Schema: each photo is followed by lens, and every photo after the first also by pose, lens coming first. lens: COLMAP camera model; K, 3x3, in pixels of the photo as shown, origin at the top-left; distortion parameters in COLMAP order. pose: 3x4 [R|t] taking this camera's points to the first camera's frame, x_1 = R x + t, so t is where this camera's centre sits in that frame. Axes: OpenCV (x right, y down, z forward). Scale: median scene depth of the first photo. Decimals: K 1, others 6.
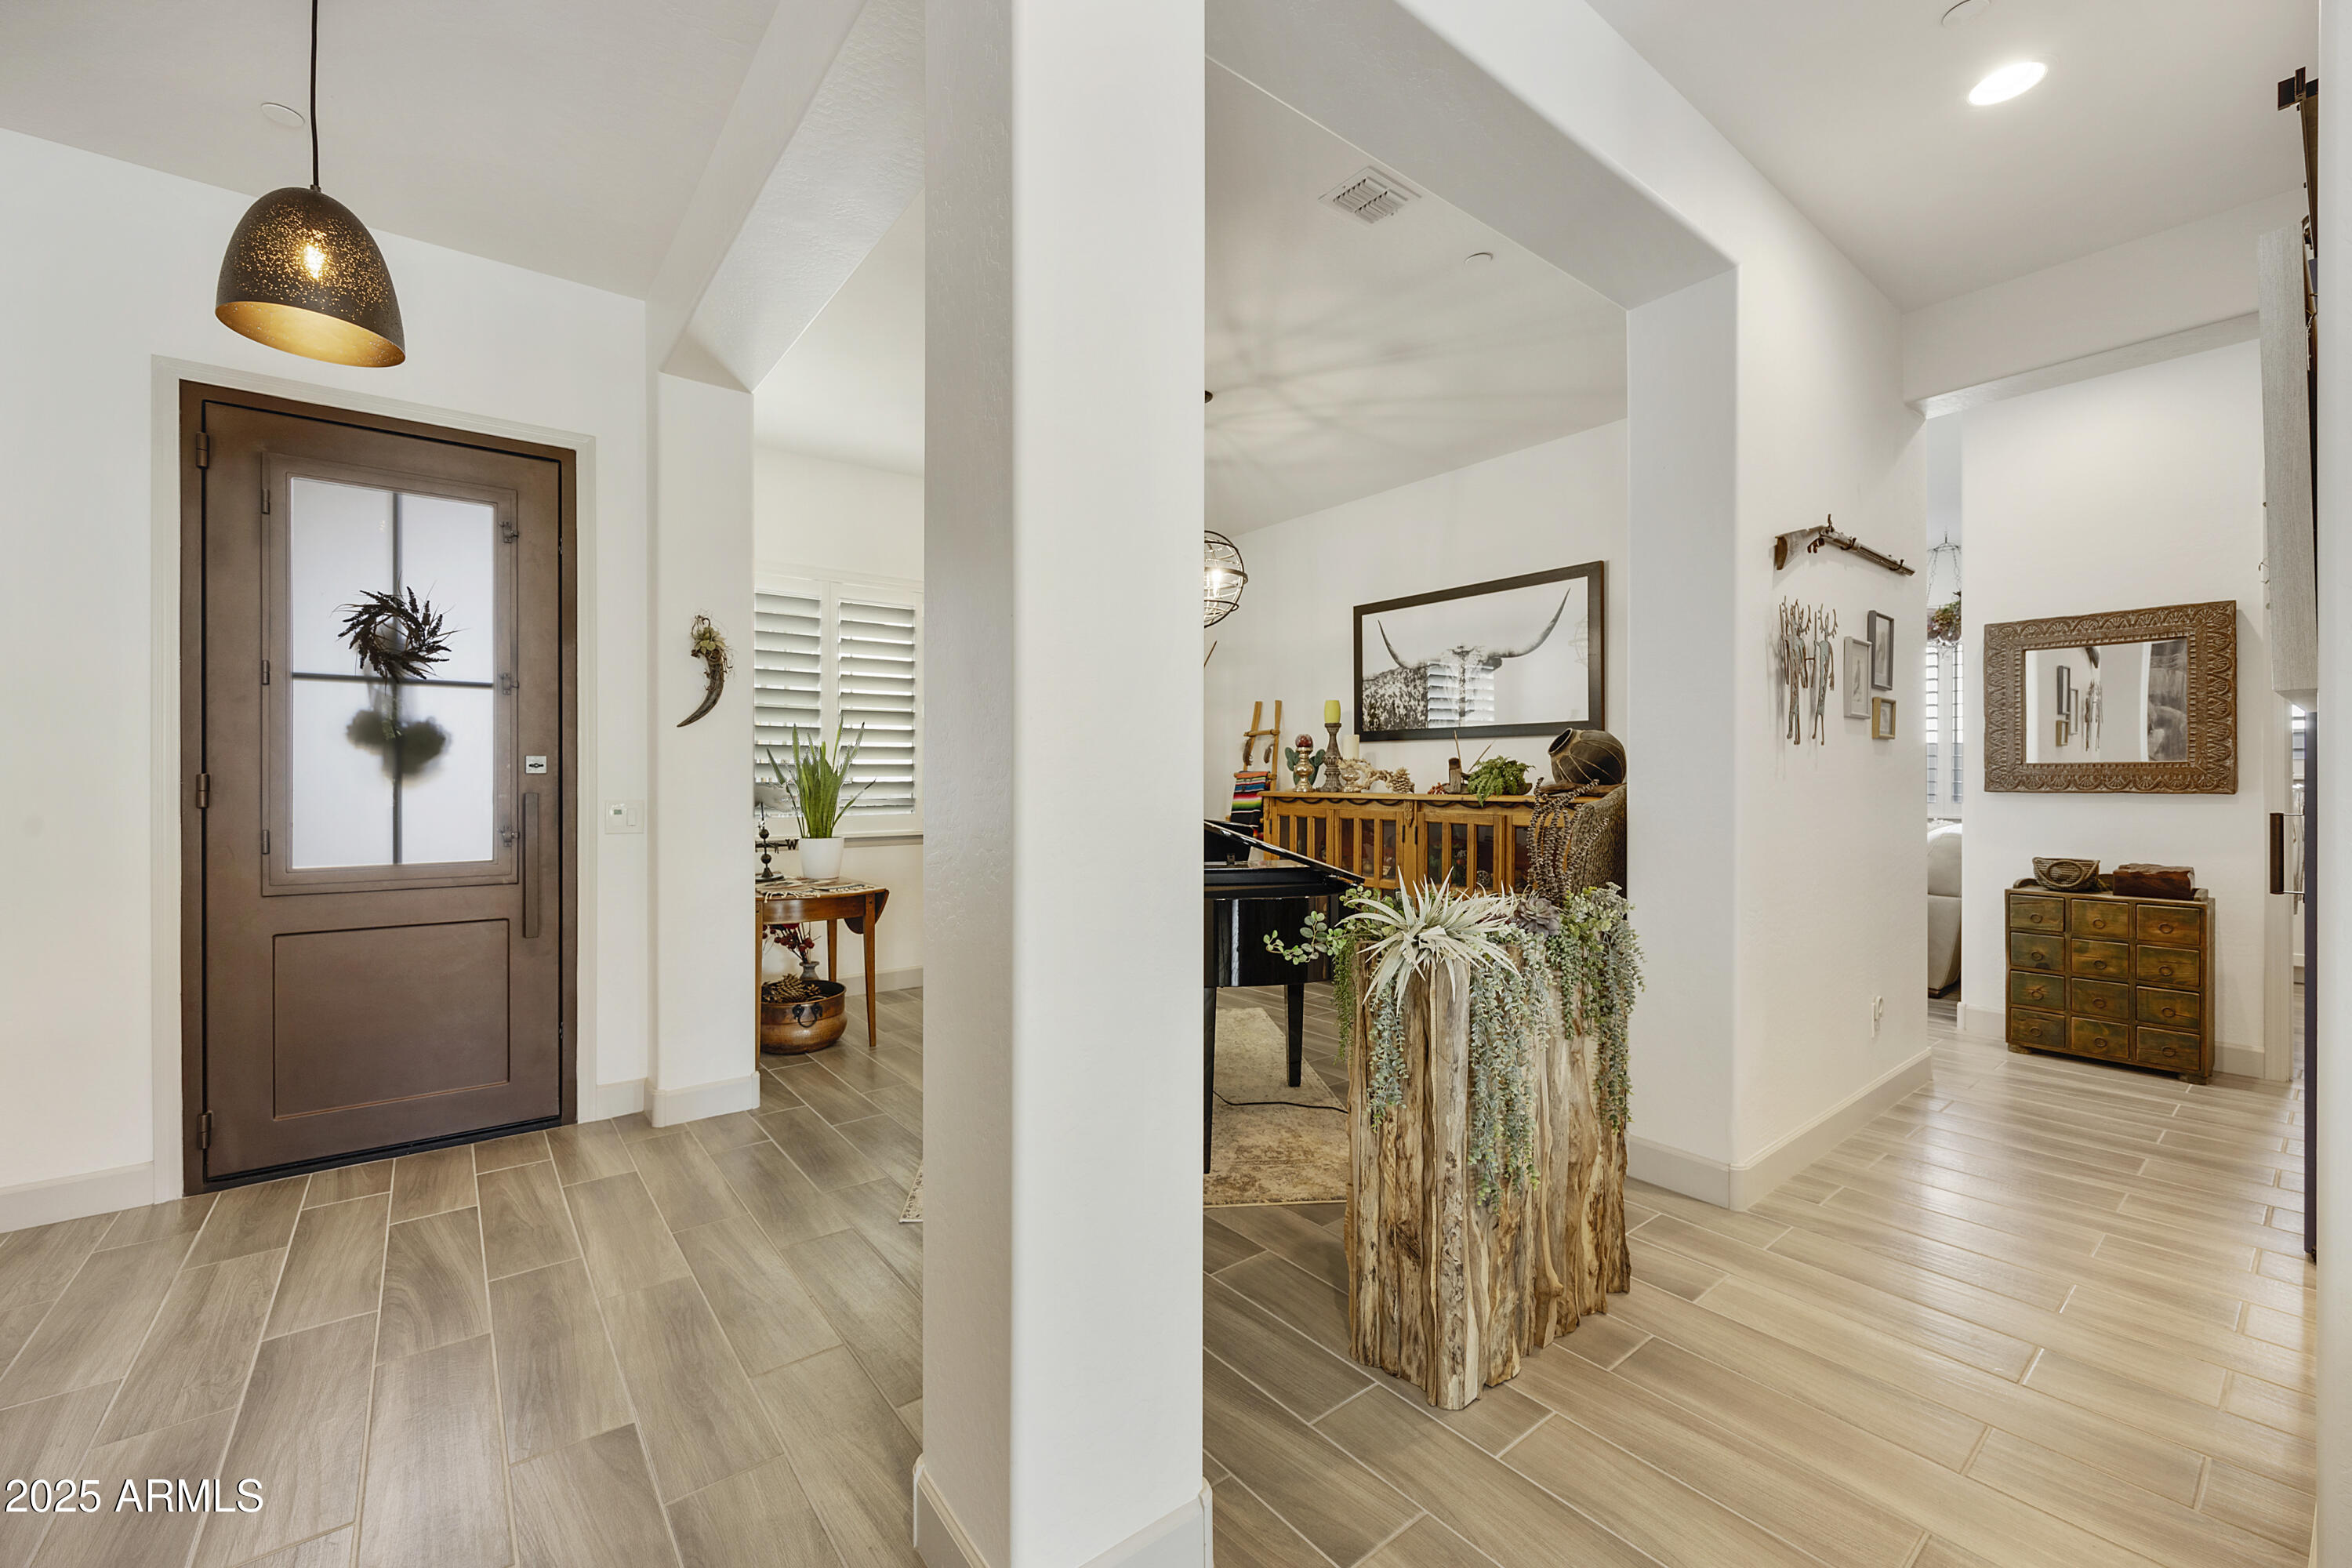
lens RADIAL K [[934.8, 0, 1161.4], [0, 934.8, 792.5], [0, 0, 1]] dist [-0.002522, 0.000607]
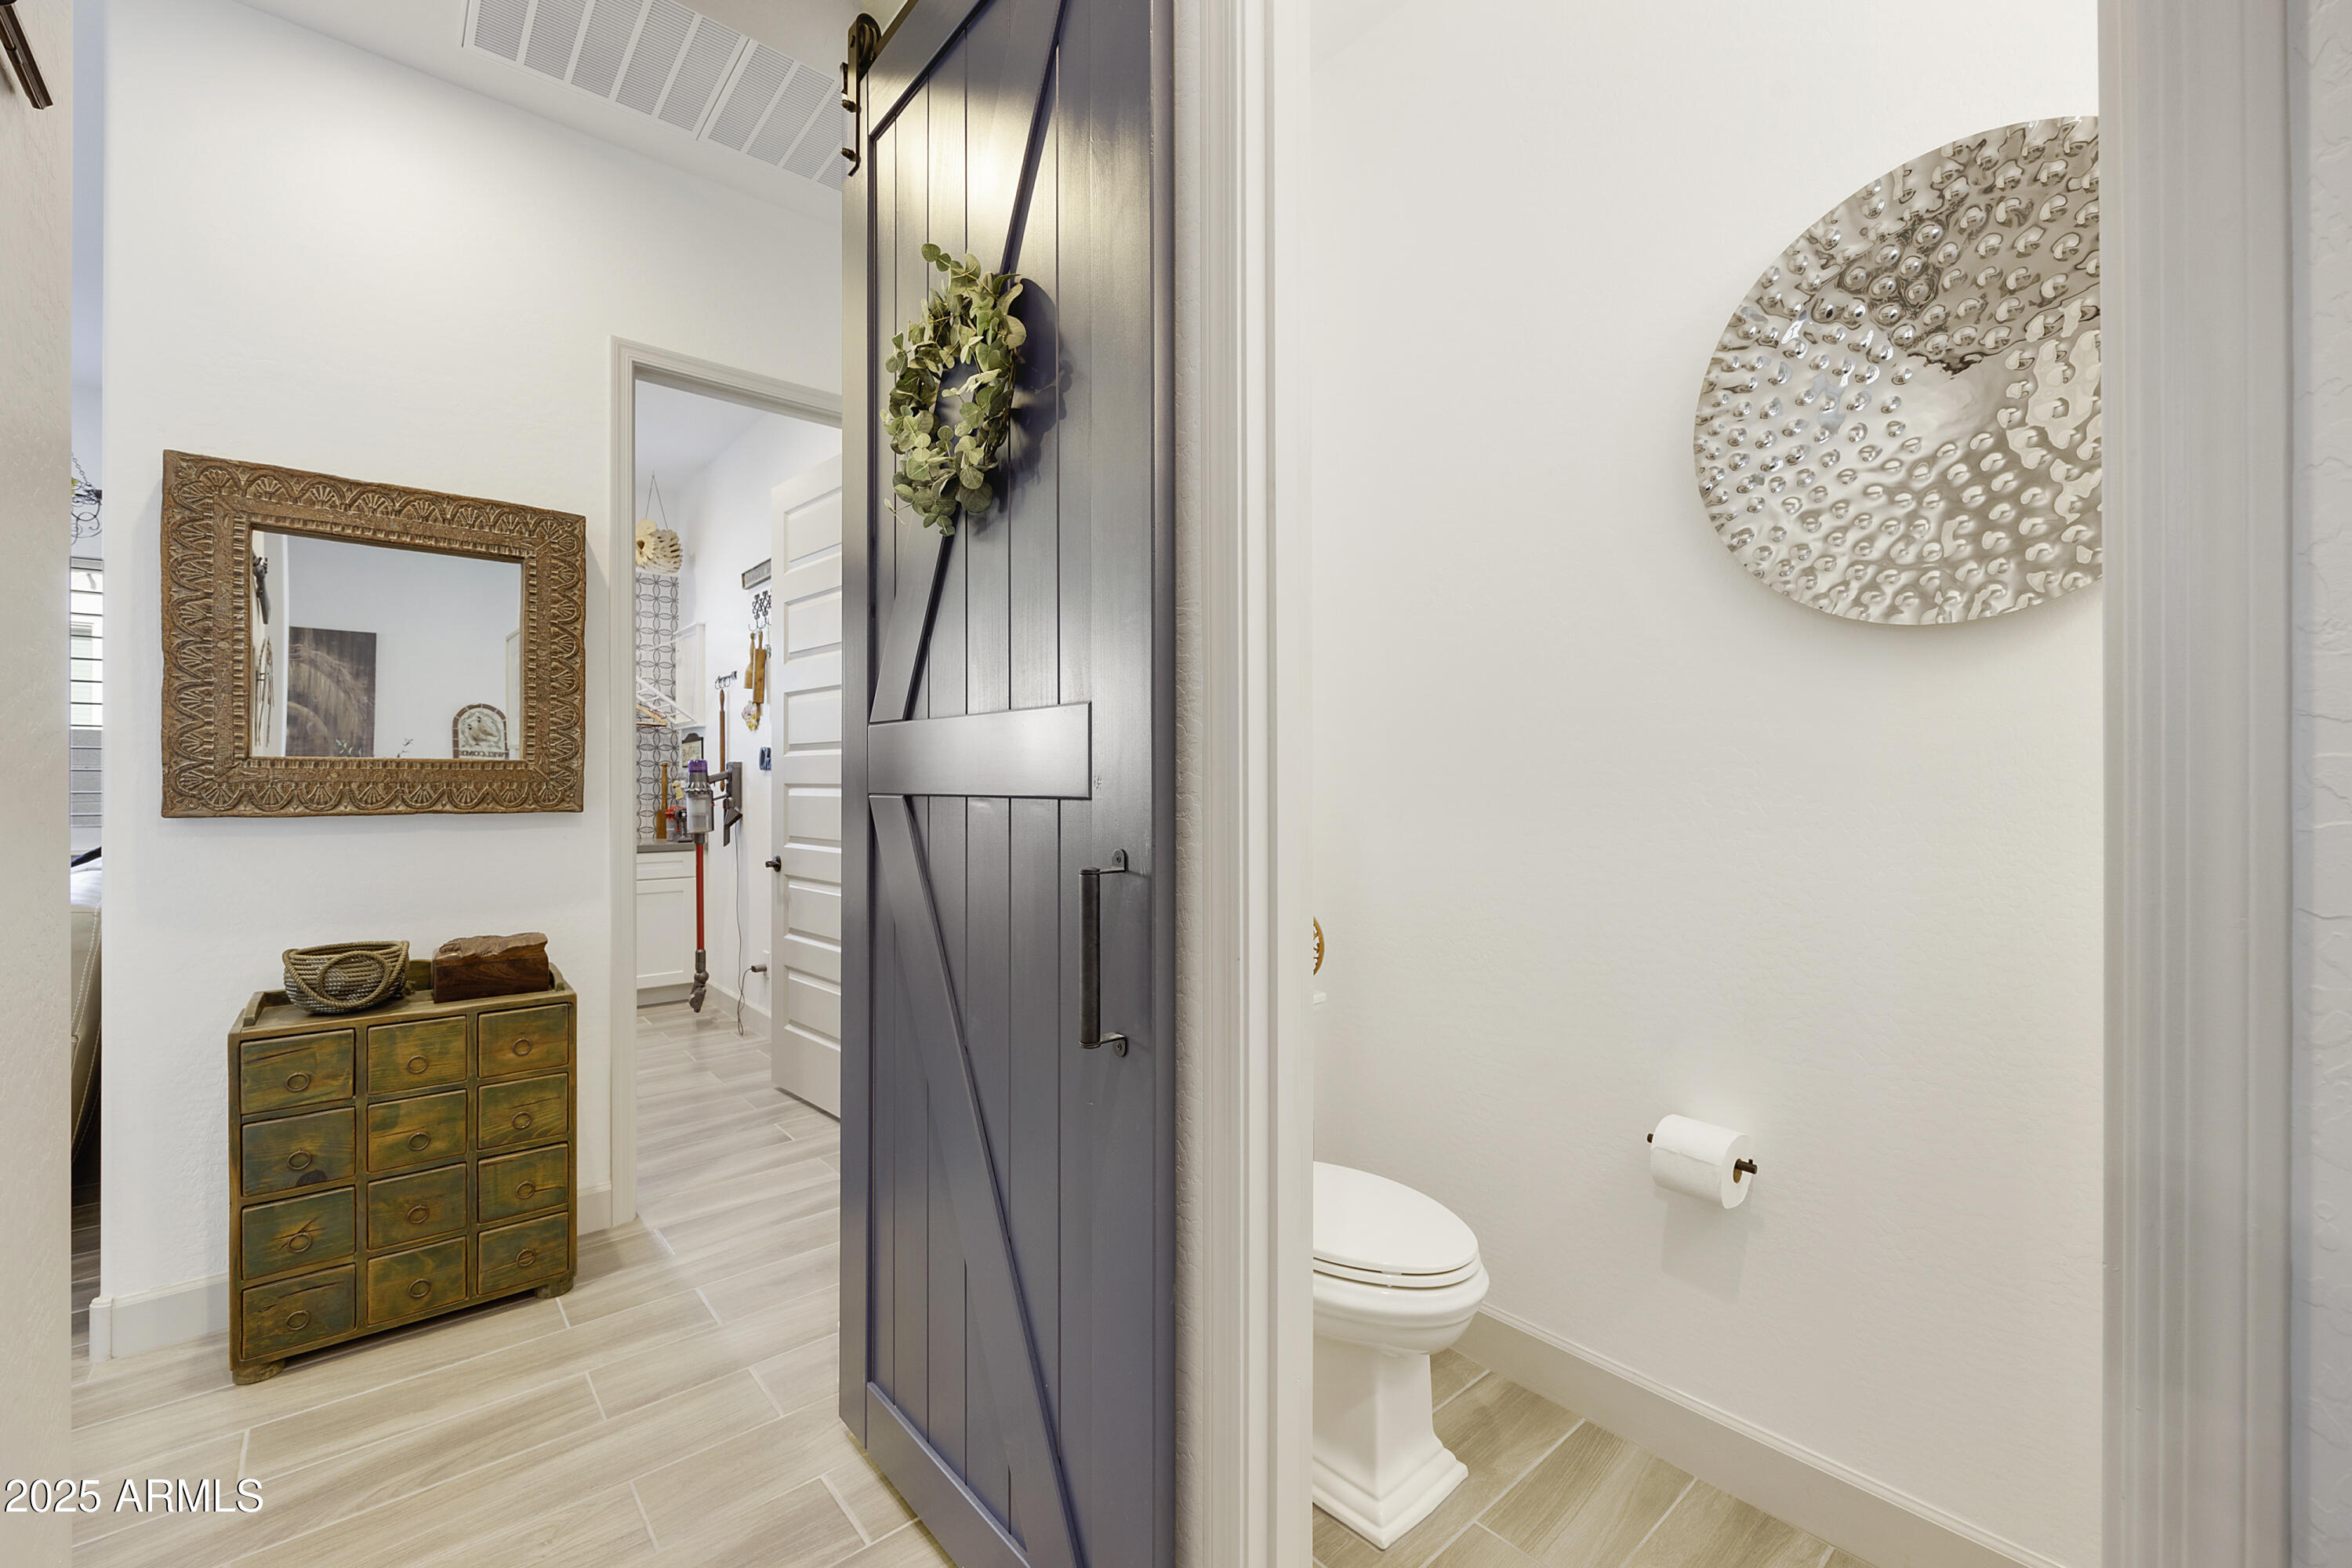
lens RADIAL K [[934.8, 0, 1130.5], [0, 934.8, 775.2], [0, 0, 1]] dist [-0.002522, 0.000607]
pose [[-0.037147, 0.014756, 0.999201, 0.456266], [0.016588, 0.999762, -0.014148, -0.008007], [-0.999172, 0.016050, -0.037383, 0.607511]]
